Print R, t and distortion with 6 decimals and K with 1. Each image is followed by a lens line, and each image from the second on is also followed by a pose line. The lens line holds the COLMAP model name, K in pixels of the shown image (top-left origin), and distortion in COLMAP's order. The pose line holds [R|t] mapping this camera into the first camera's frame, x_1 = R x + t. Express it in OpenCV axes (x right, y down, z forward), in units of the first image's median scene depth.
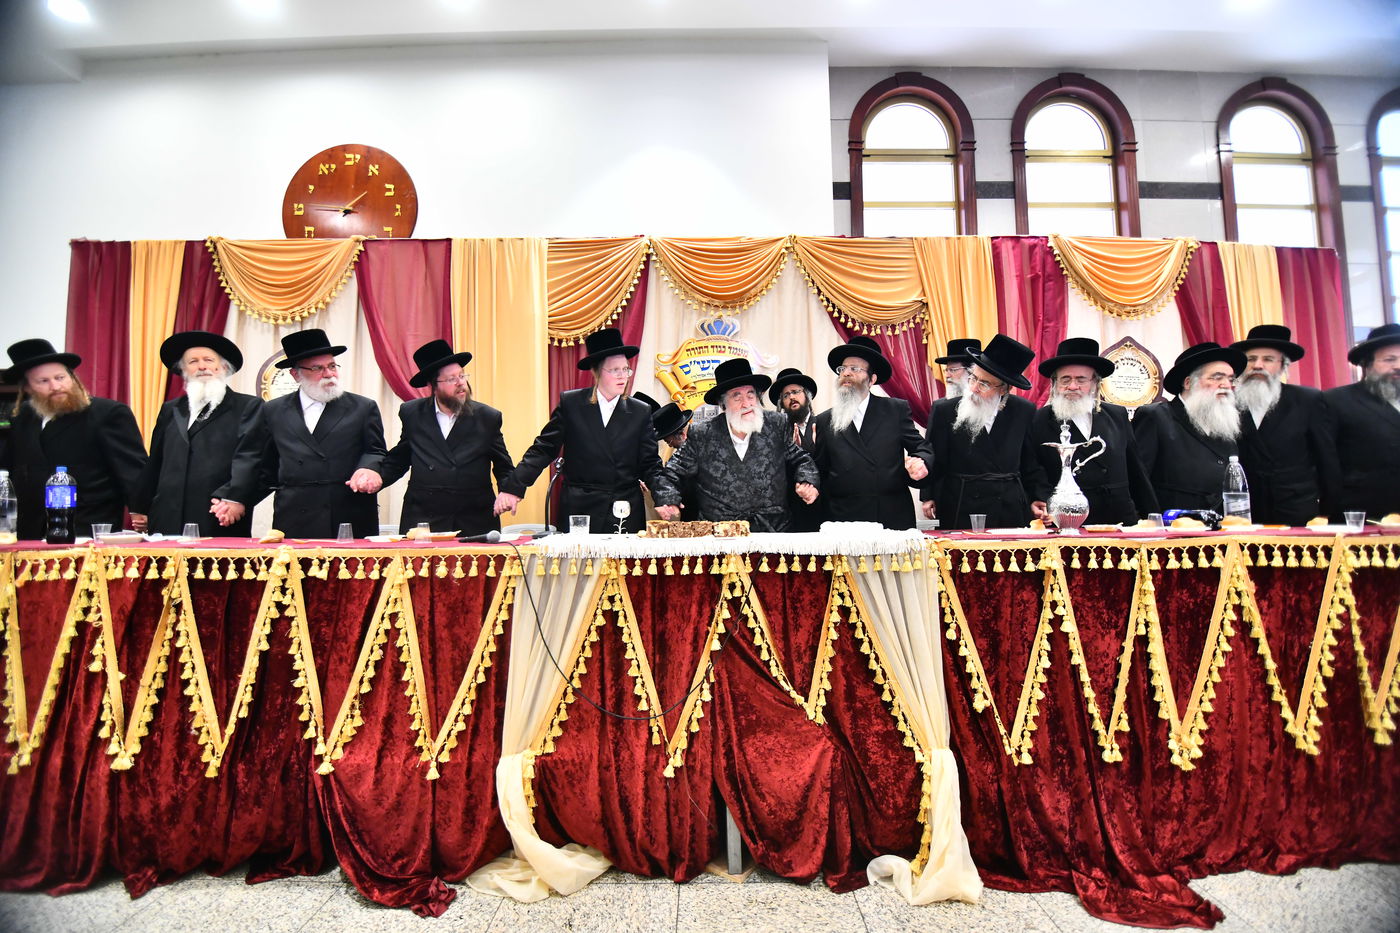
lens RADIAL K [[576.4, 0, 701.7], [0, 576.4, 470.4], [0, 0, 1]] dist [-0.009076, -0.006357]
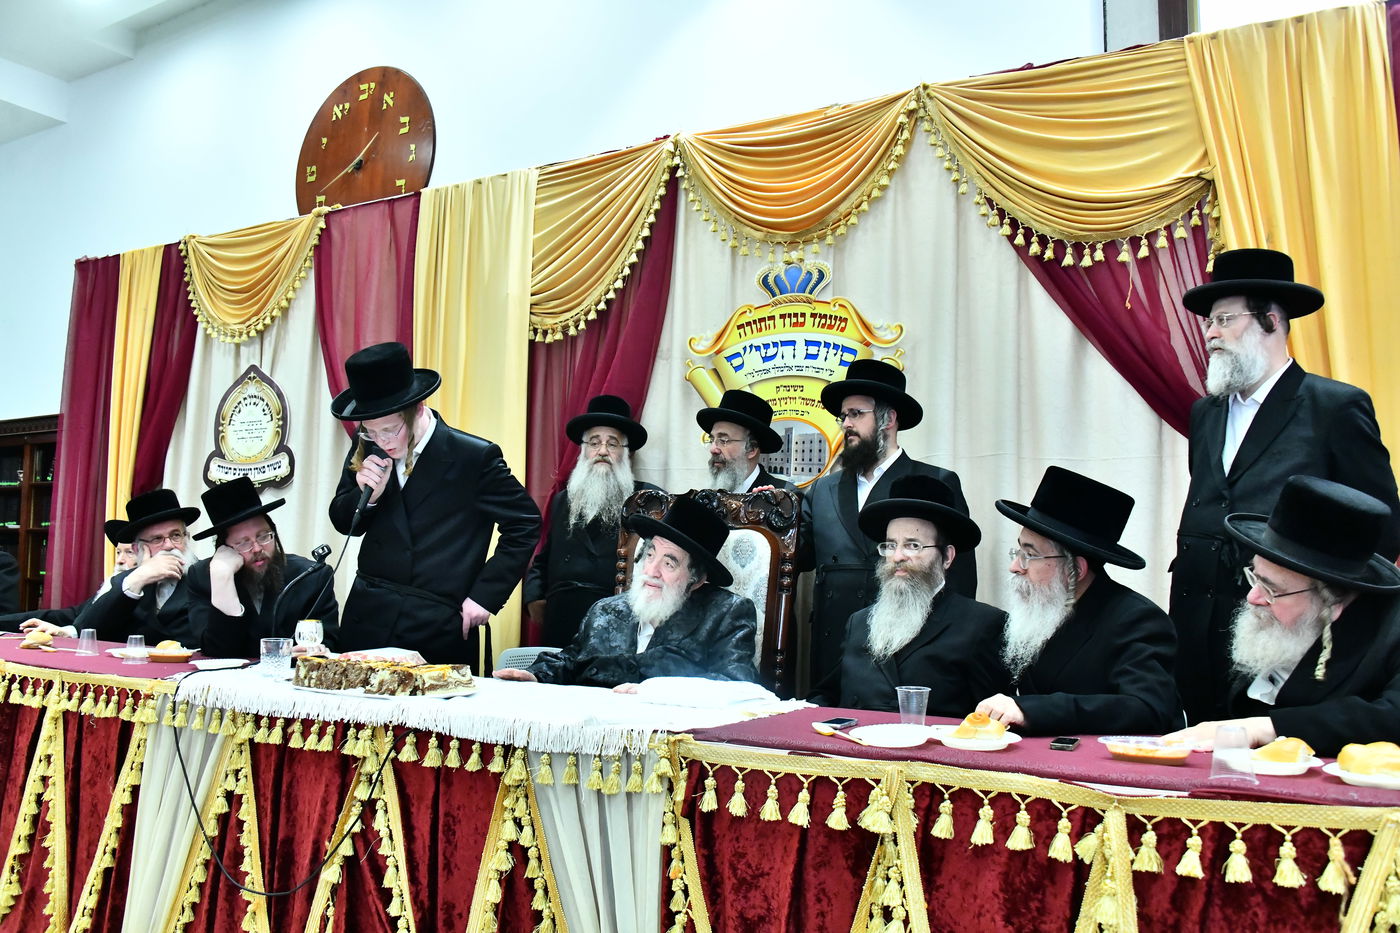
lens RADIAL K [[1085.0, 0, 707.6], [0, 1085.0, 475.8], [0, 0, 1]] dist [-0.040977, -0.007532]
pose [[0.865520, -0.016691, -0.500596, 0.907643], [-0.002144, 0.999312, -0.037026, -0.067517], [0.500869, 0.033120, 0.864889, 0.215054]]
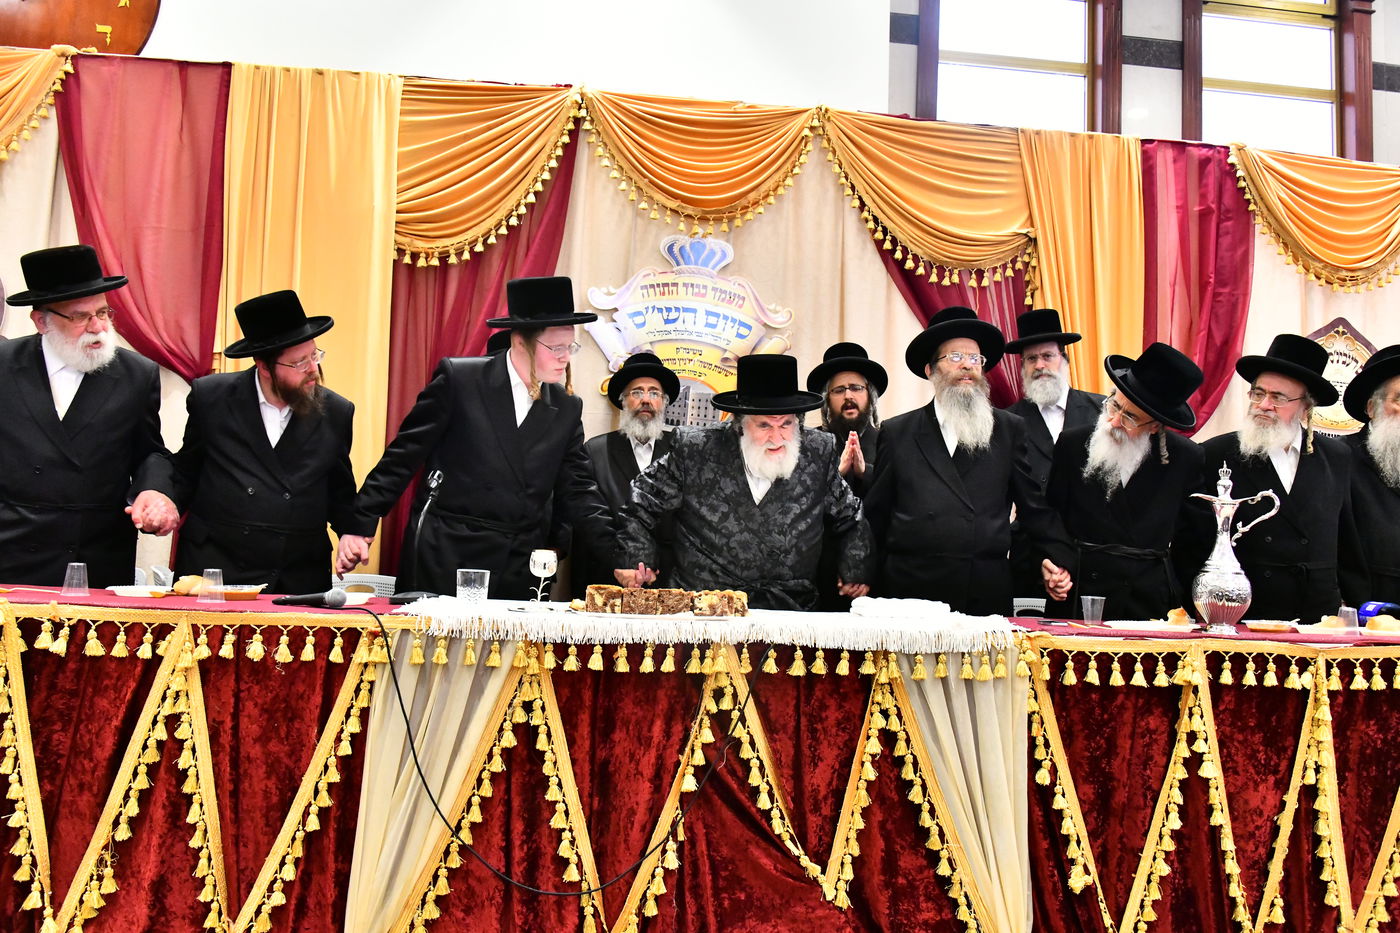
lens RADIAL K [[1085.0, 0, 707.6], [0, 1085.0, 481.3], [0, 0, 1]] dist [-0.040977, -0.007532]
pose [[0.994049, 0.055313, 0.093842, -0.086149], [-0.055736, 0.998444, 0.001895, -0.036437], [-0.093591, -0.007114, 0.995585, -0.198761]]
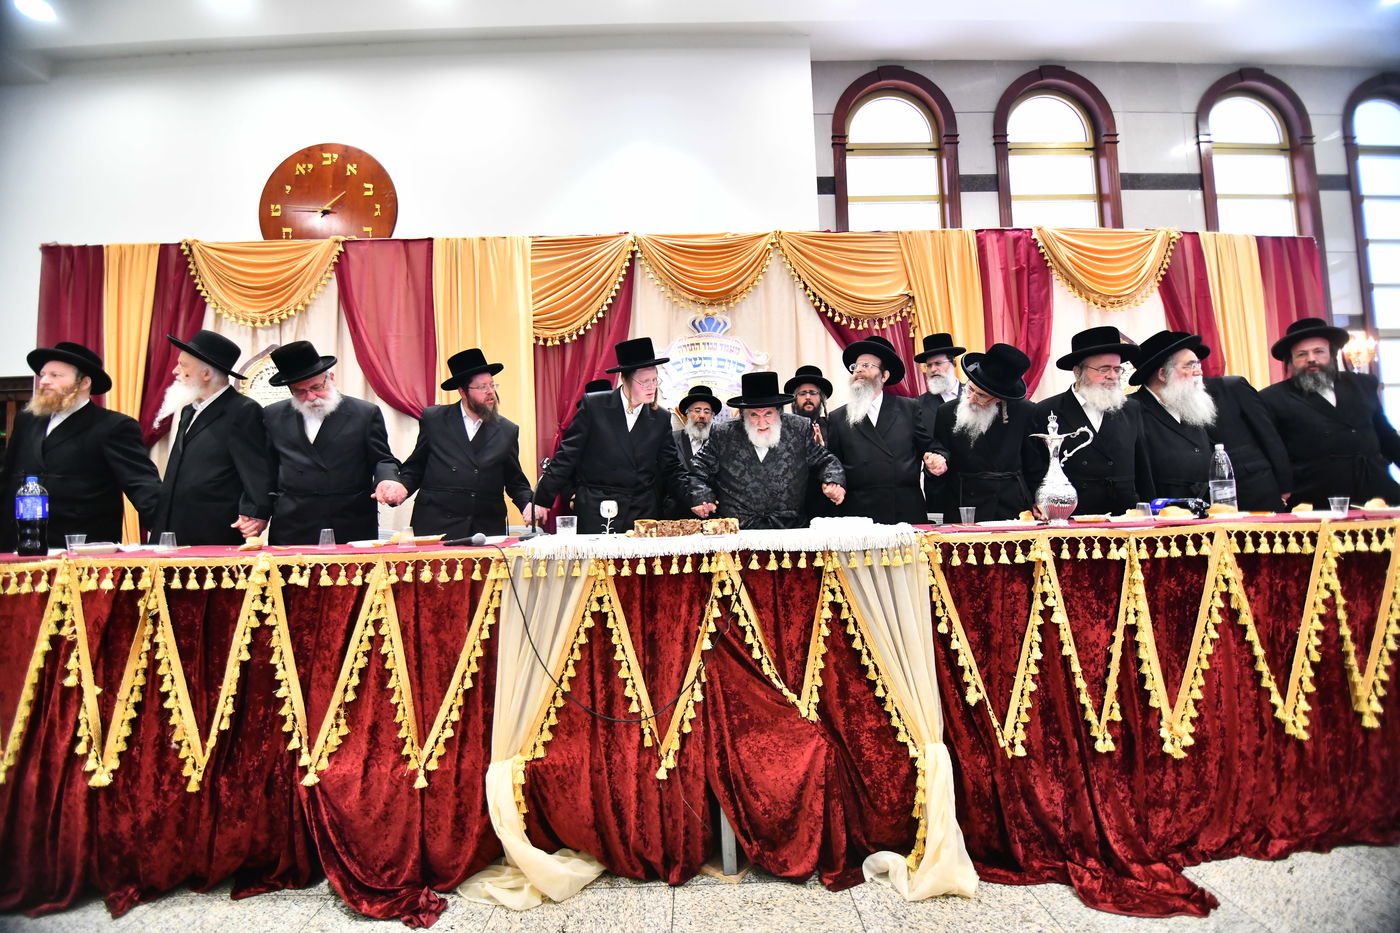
lens RADIAL K [[576.4, 0, 702.5], [0, 576.4, 469.9], [0, 0, 1]] dist [-0.009076, -0.006357]
pose [[0.999679, -0.018638, 0.017139, 0.005983], [0.018595, 0.999824, 0.002651, 0.000780], [-0.017186, -0.002331, 0.999850, 0.011565]]
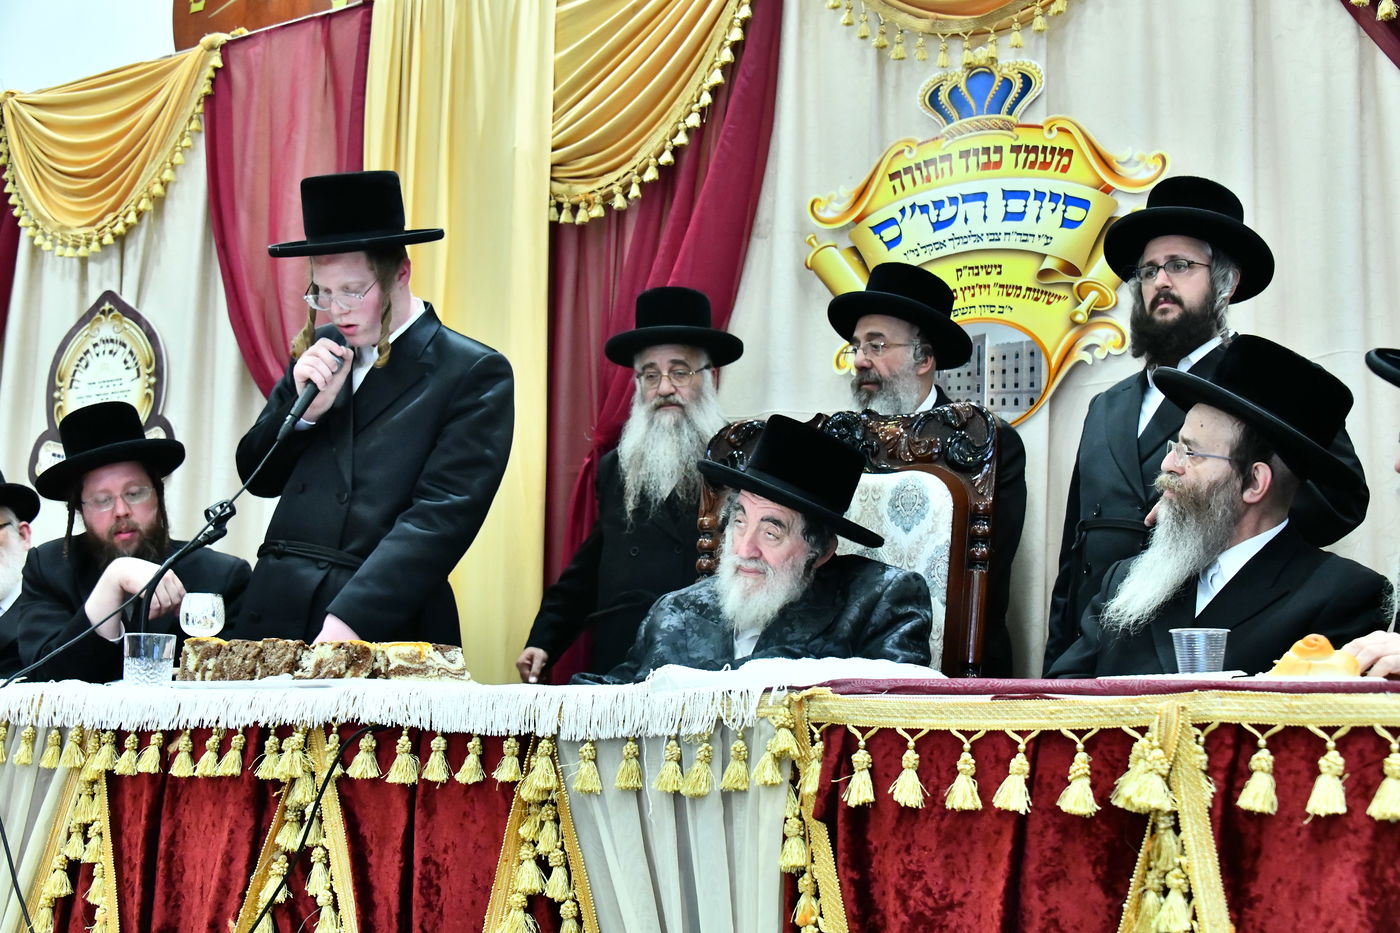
lens RADIAL K [[1801.2, 0, 712.4], [0, 1801.2, 476.1], [0, 0, 1]] dist [-0.025100, 0.000000]
pose [[0.826933, -0.055816, -0.559523, 0.904651], [0.009086, 0.996258, -0.085955, 0.089569], [0.562226, 0.065996, 0.824346, 0.209979]]
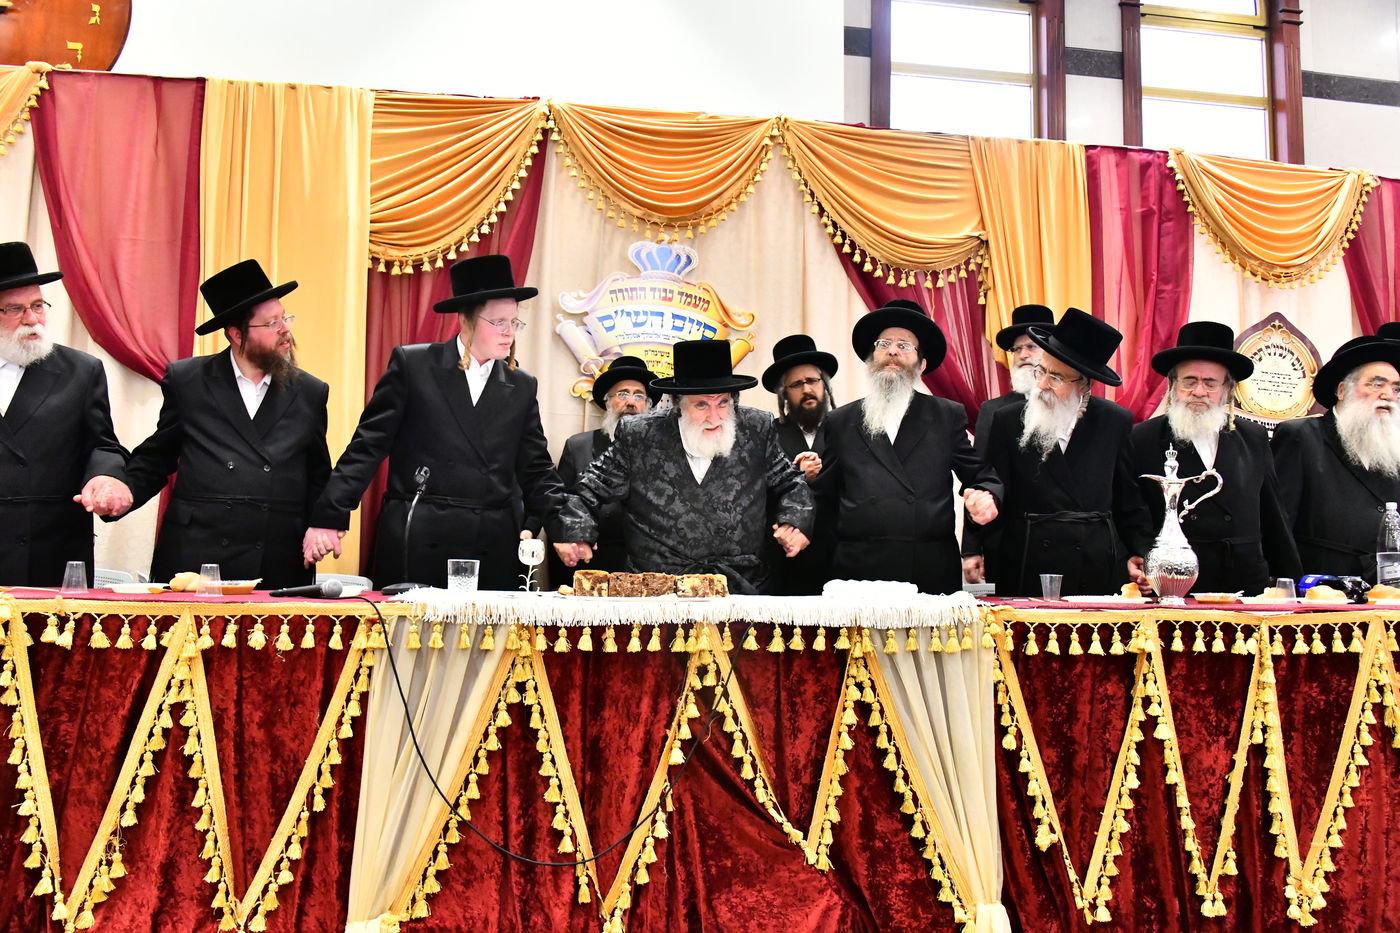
lens RADIAL K [[1085.0, 0, 705.5], [0, 1085.0, 473.2], [0, 0, 1]] dist [-0.040977, -0.007532]
pose [[0.990712, 0.038070, 0.130537, -0.118835], [-0.036158, 0.999202, -0.016987, -0.008549], [-0.131079, 0.012109, 0.991298, -0.263419]]
